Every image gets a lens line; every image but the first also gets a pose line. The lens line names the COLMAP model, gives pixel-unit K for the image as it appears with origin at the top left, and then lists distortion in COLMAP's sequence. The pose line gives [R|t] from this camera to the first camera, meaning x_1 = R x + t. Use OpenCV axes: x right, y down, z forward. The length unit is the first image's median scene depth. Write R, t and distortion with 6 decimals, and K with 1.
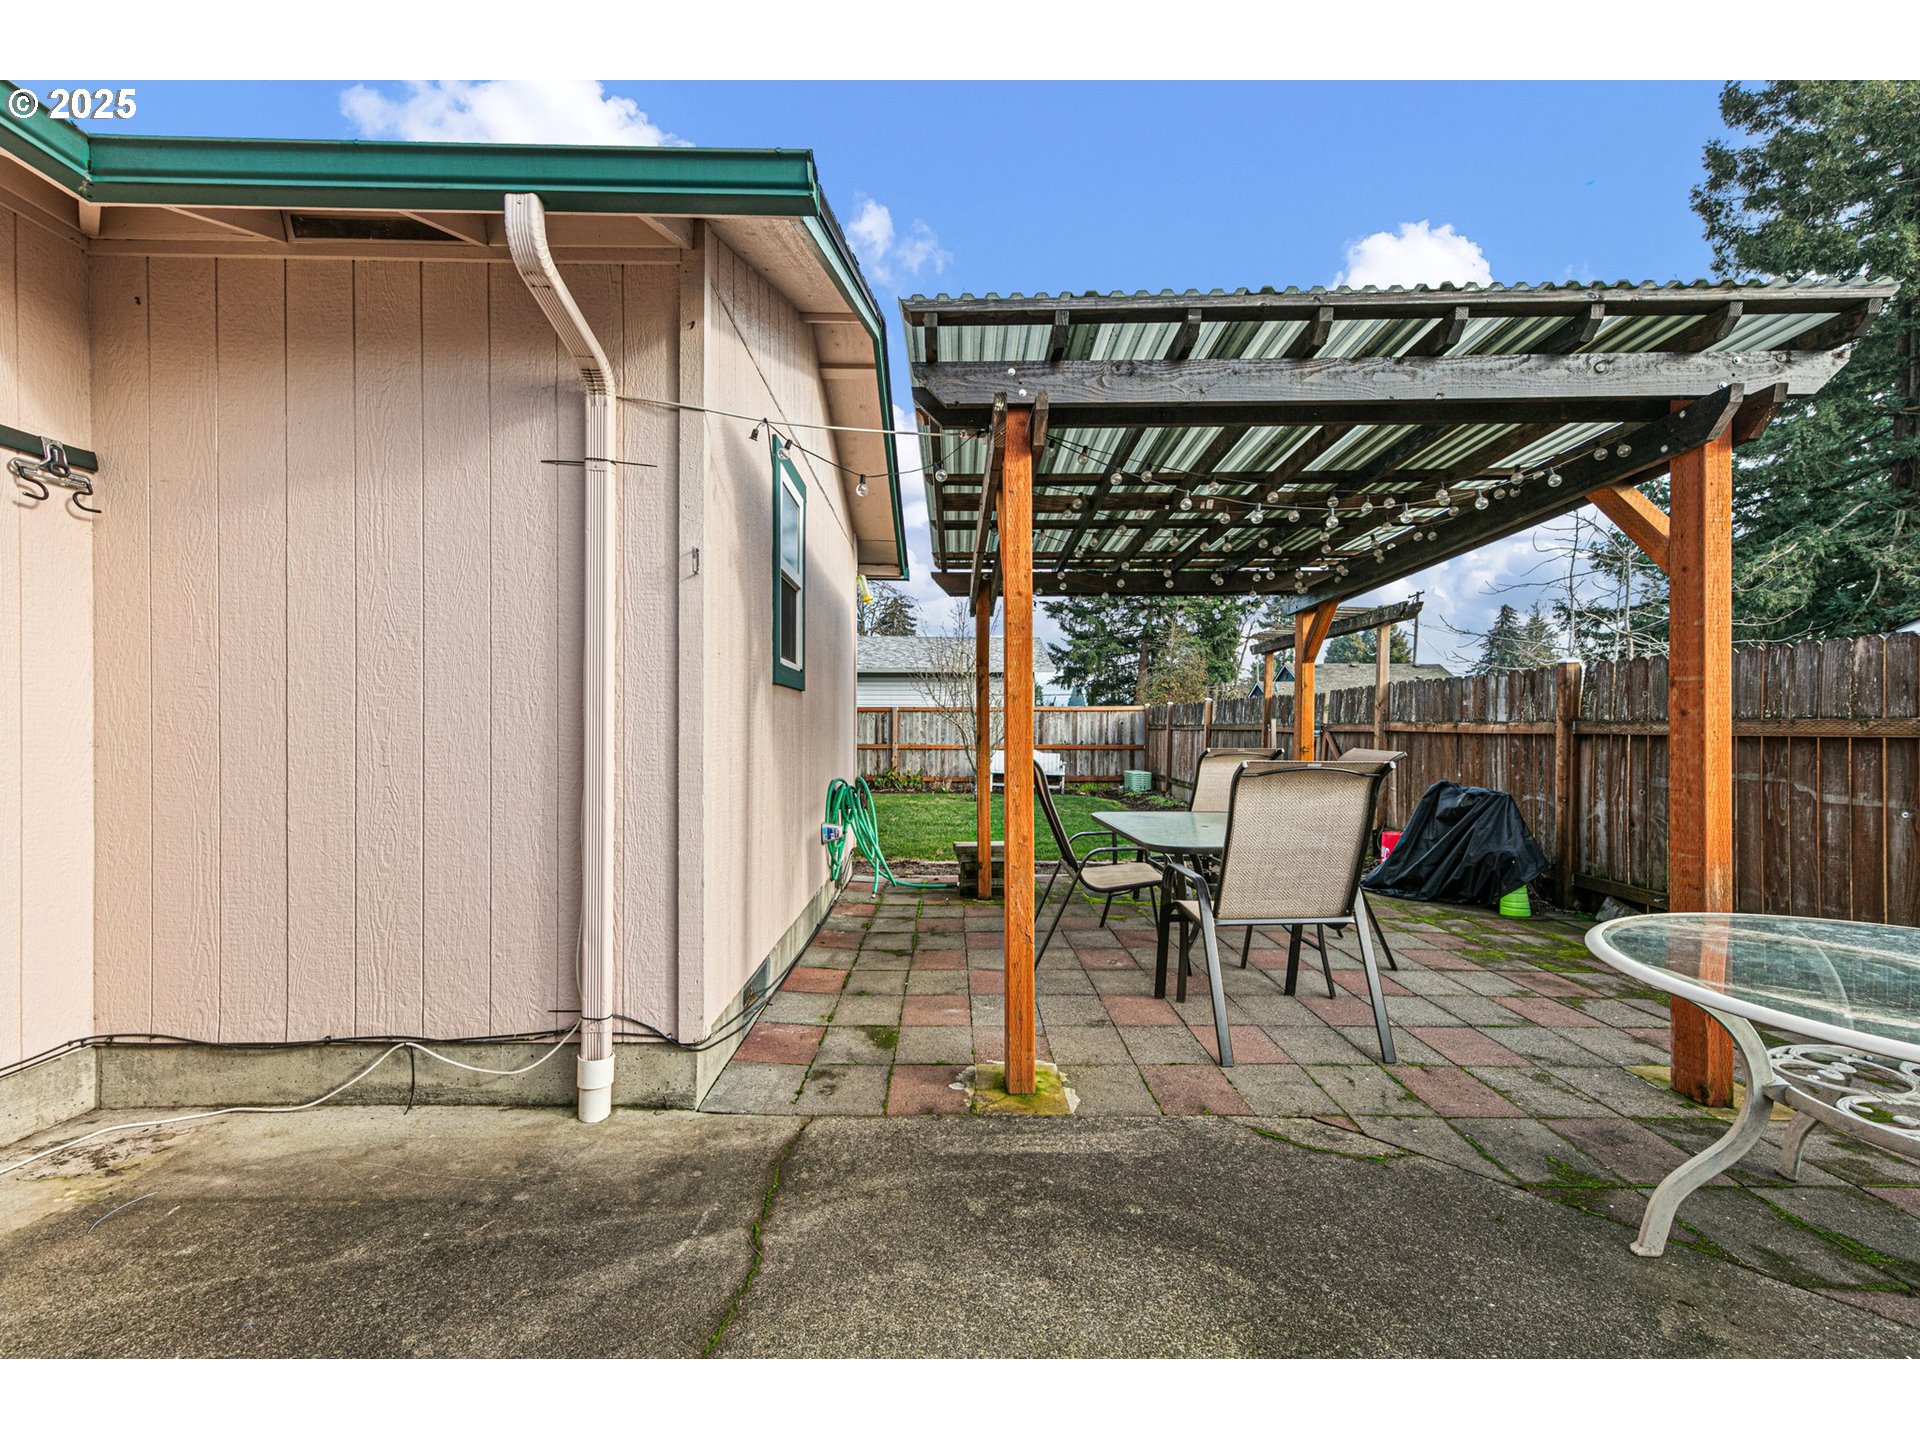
lens RADIAL K [[835.9, 0, 970.3], [0, 835.9, 733.4], [0, 0, 1]] dist [0.007421, 0.000133]
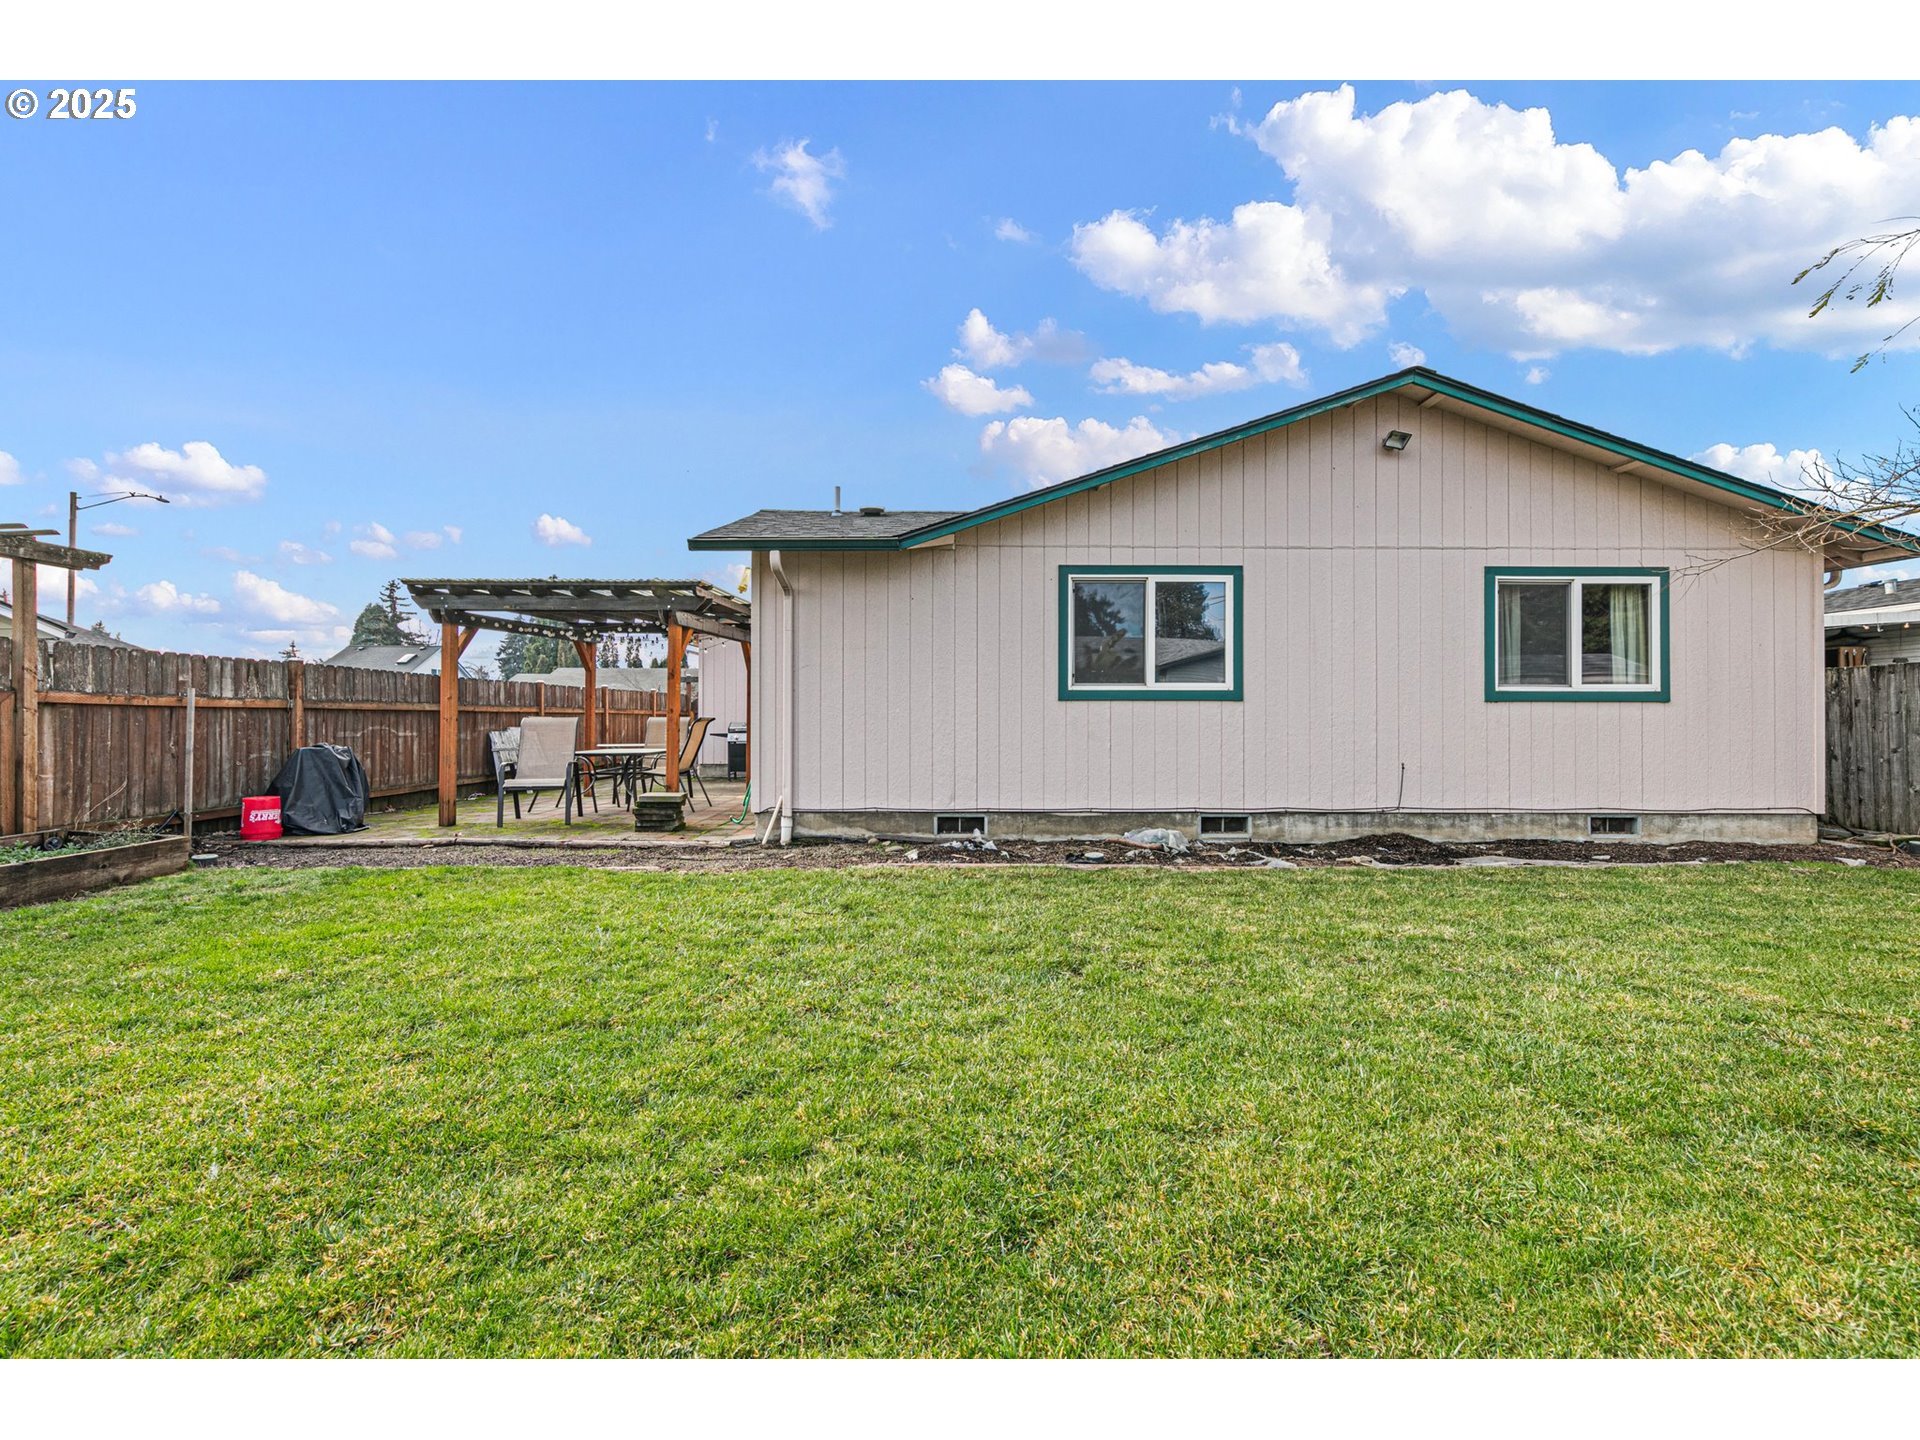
lens RADIAL K [[845.3, 0, 958.7], [0, 845.3, 712.0], [0, 0, 1]] dist [0.006028, -0.000038]
pose [[-0.999931, -0.004068, 0.011004, -0.708025], [-0.004129, 0.999976, -0.005544, 0.015942], [-0.010981, -0.005589, -0.999924, 3.520762]]
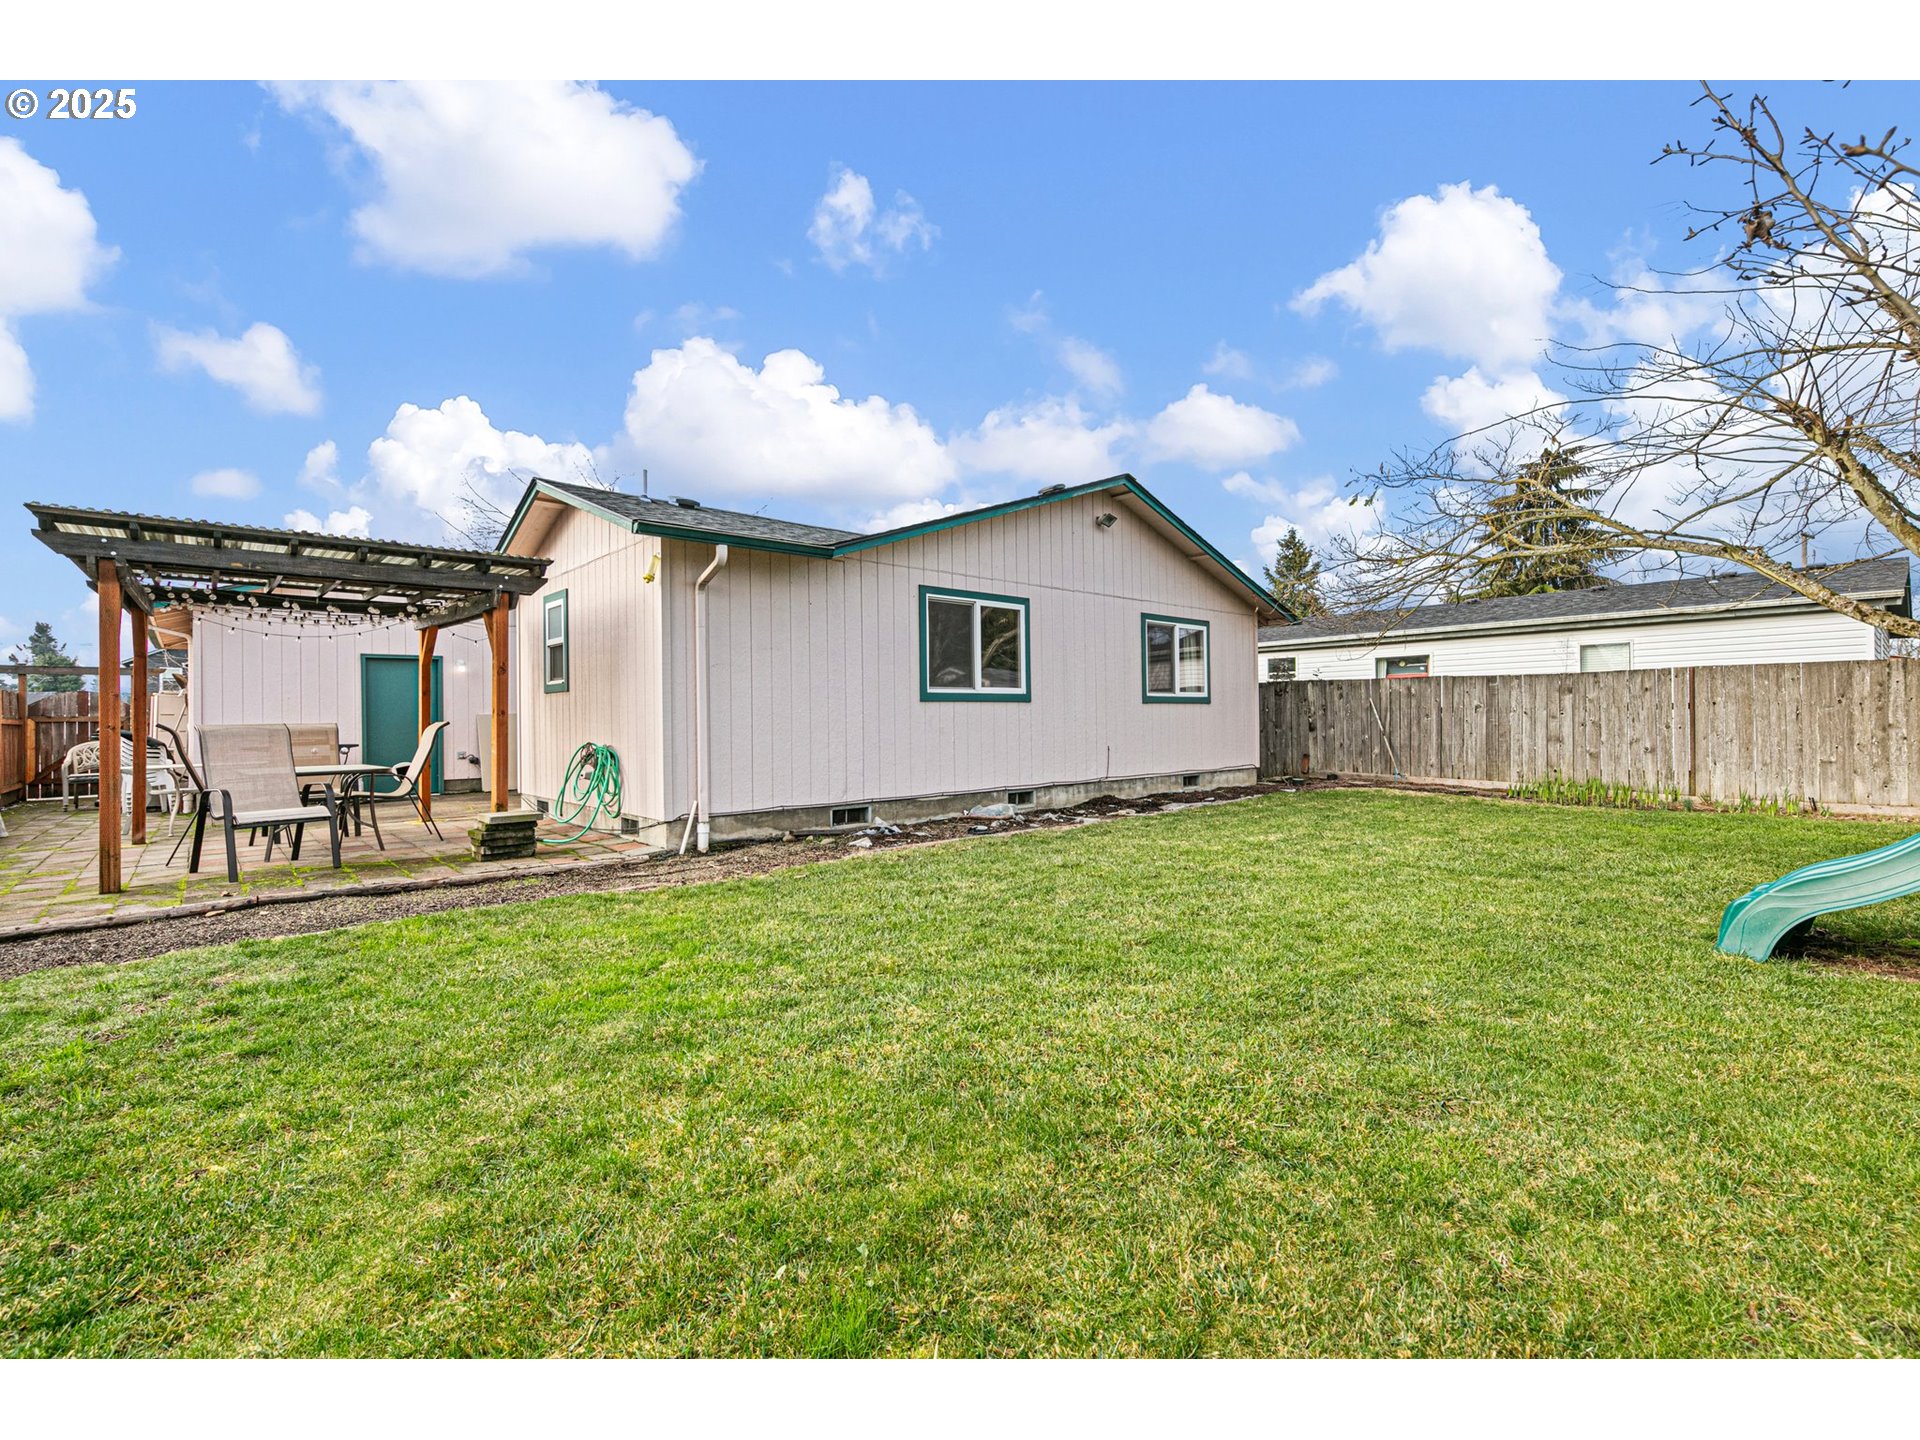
lens RADIAL K [[845.3, 0, 958.7], [0, 845.3, 712.0], [0, 0, 1]] dist [0.006028, -0.000038]
pose [[-0.760016, 0.000957, -0.649904, 0.438786], [0.005333, 0.999974, -0.004764, 0.017265], [0.649883, -0.007087, -0.760002, 3.359074]]
